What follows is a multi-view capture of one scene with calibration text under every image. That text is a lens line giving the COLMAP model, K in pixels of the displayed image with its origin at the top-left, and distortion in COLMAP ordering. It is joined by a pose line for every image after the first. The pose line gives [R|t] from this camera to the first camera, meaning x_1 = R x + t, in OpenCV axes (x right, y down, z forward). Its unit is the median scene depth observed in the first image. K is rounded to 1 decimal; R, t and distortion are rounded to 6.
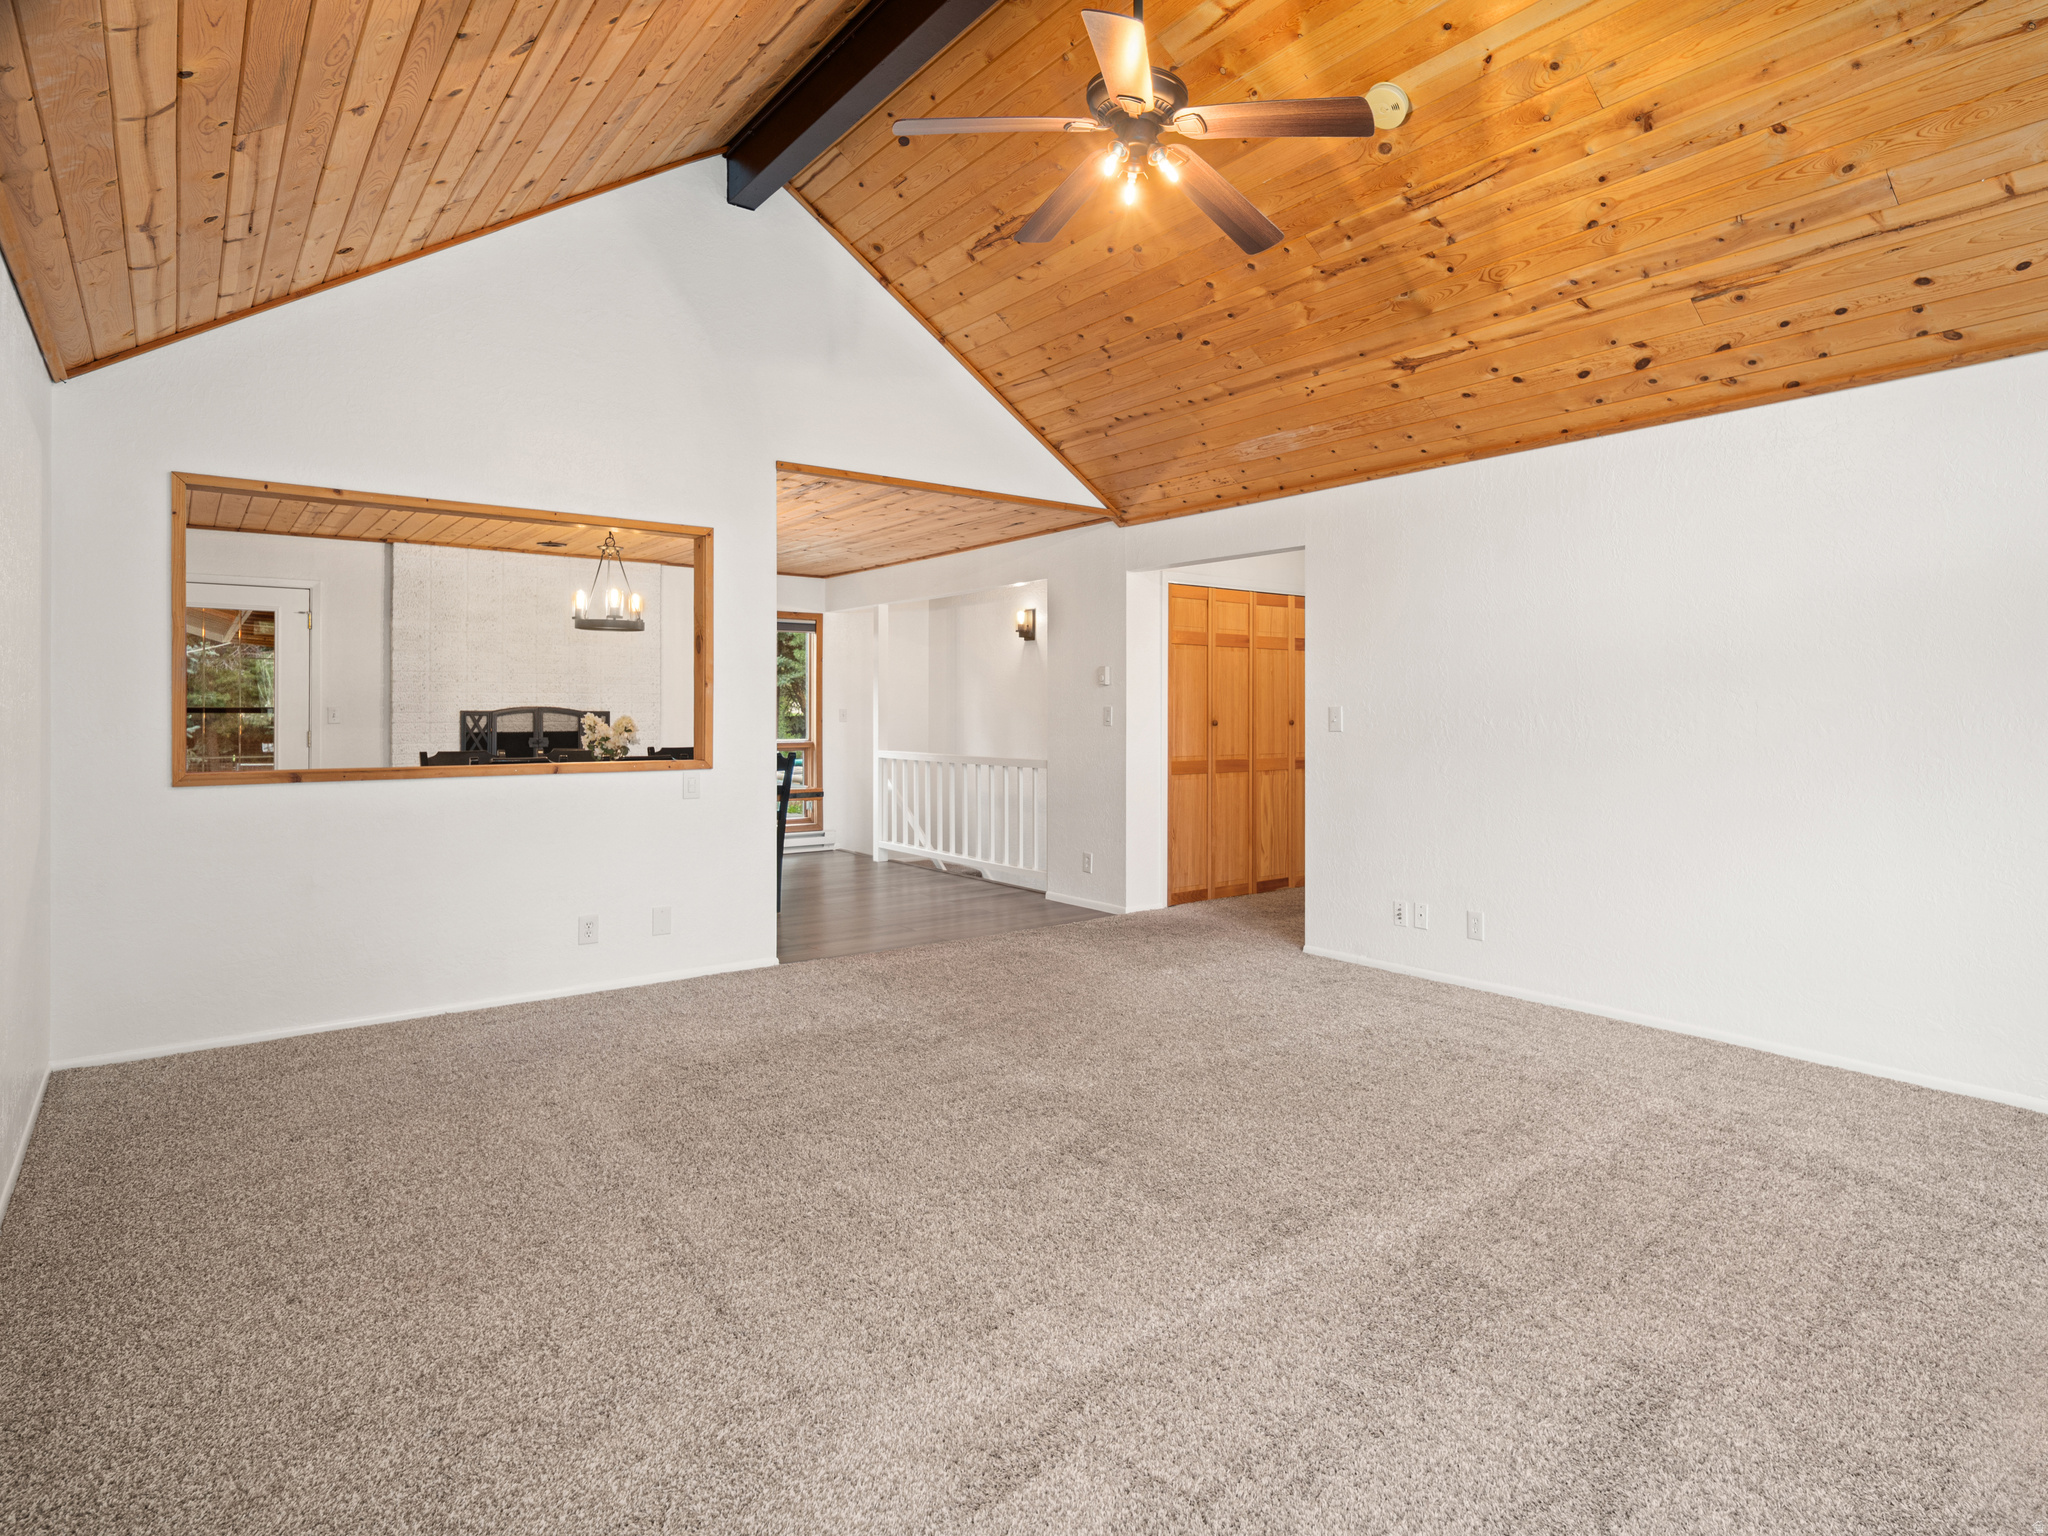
lens RADIAL K [[1101.1, 0, 1152.9], [0, 1101.1, 712.3], [0, 0, 1]] dist [-0.001012, -0.000510]
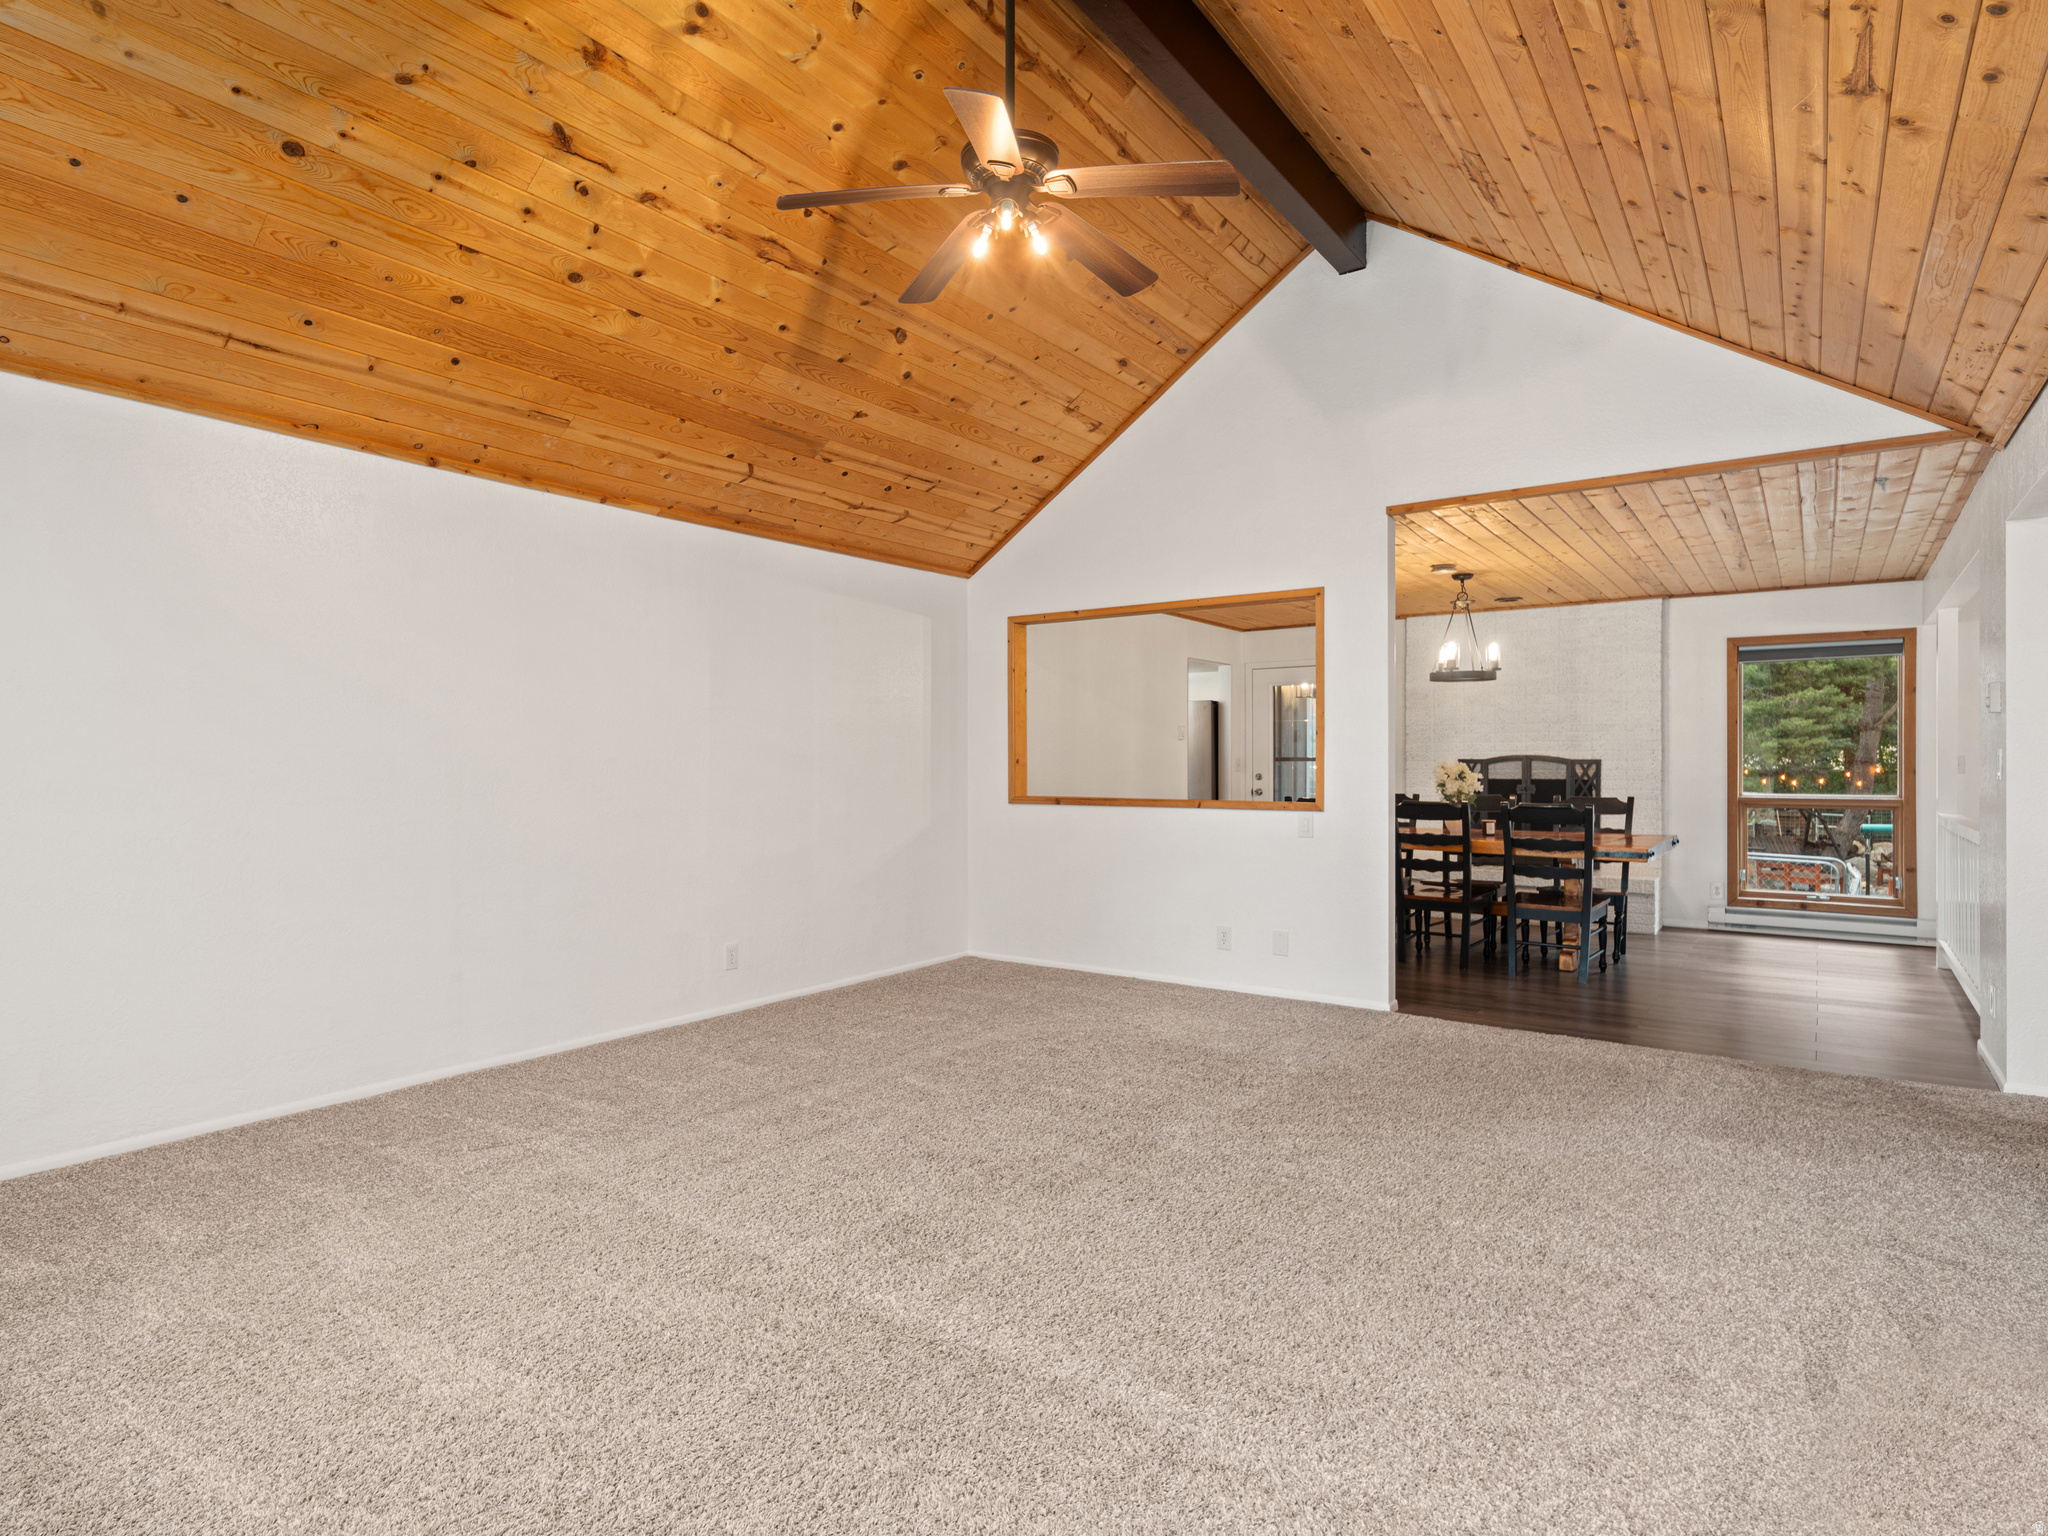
lens RADIAL K [[1144.2, 0, 1024.0], [0, 1144.2, 768.0], [0, 0, 1]] dist [-0.002450, -0.000834]
pose [[0.237939, 0.004102, -0.971271, 0.573183], [0.000243, 0.999991, 0.004283, 0.003700], [0.971280, -0.001256, 0.237936, 0.423274]]
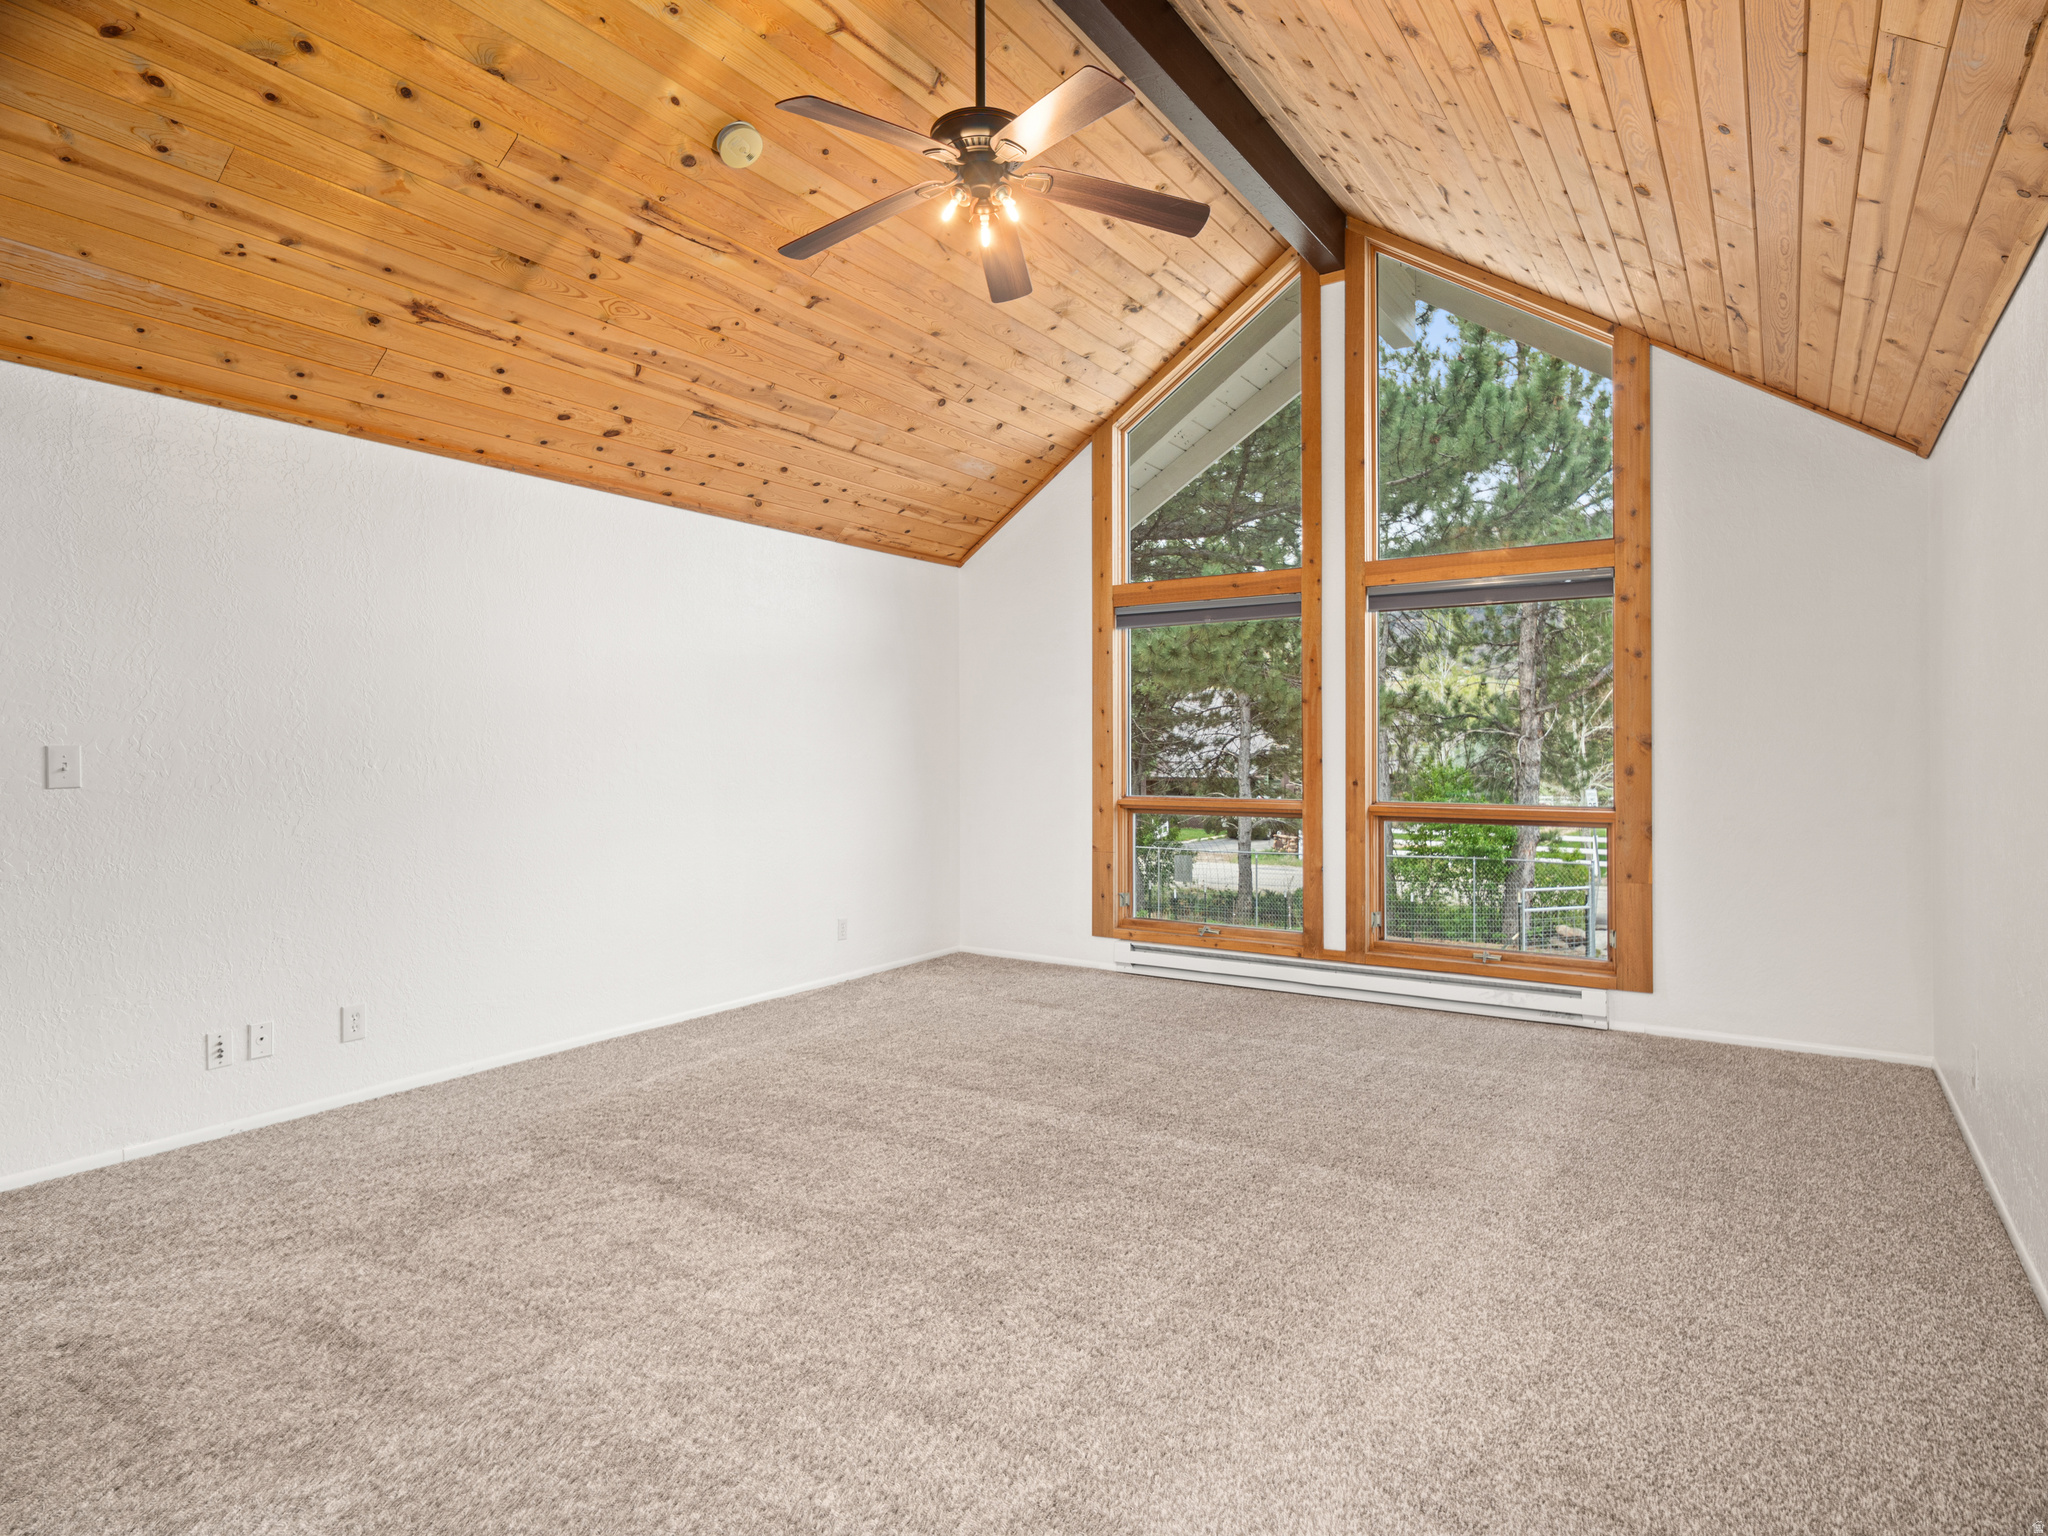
lens RADIAL K [[1144.2, 0, 1024.0], [0, 1144.2, 768.0], [0, 0, 1]] dist [-0.002450, -0.000834]
pose [[-0.250864, -0.007897, 0.967990, -0.594903], [0.005875, 0.999936, 0.009680, 0.005218], [-0.968004, 0.008116, -0.250802, 0.697688]]
